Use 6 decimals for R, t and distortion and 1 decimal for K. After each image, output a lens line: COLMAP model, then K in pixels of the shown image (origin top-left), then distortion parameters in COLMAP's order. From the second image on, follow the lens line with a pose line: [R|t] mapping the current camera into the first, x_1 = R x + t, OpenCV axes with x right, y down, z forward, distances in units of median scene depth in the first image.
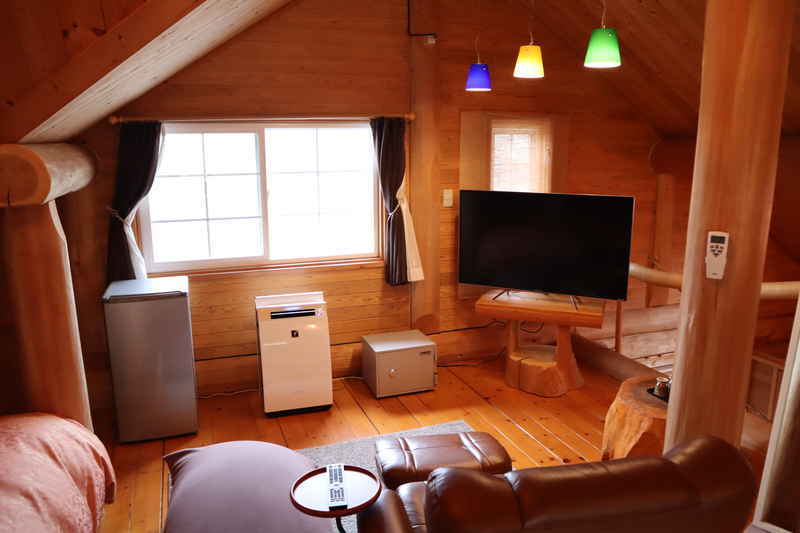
lens RADIAL K [[596.7, 0, 400.0], [0, 596.7, 266.5], [0, 0, 1]] dist [-0.086300, 0.004696]
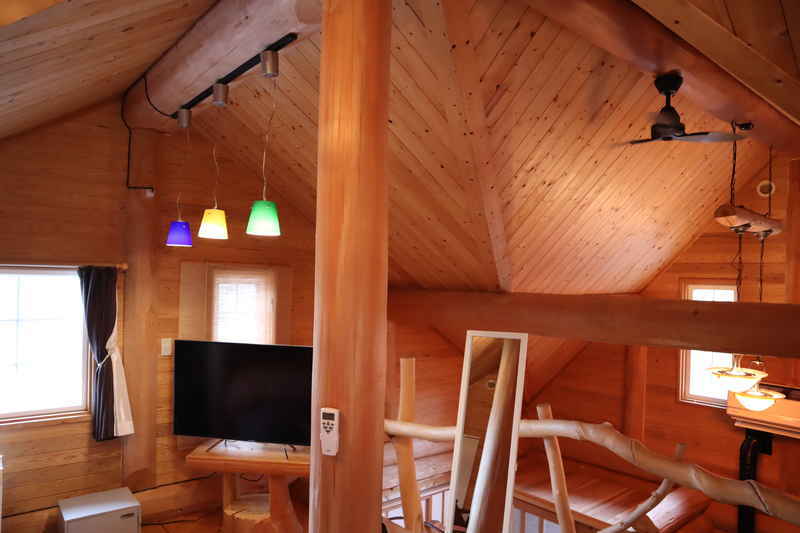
lens RADIAL K [[552.9, 0, 400.0], [0, 552.9, 266.5], [0, 0, 1]] dist [-0.133081, 0.088502]
pose [[0.941129, 0.035132, 0.336218, 0.146662], [0.039459, 0.976370, -0.212474, -0.040790], [-0.335738, 0.213232, 0.917503, 0.015958]]
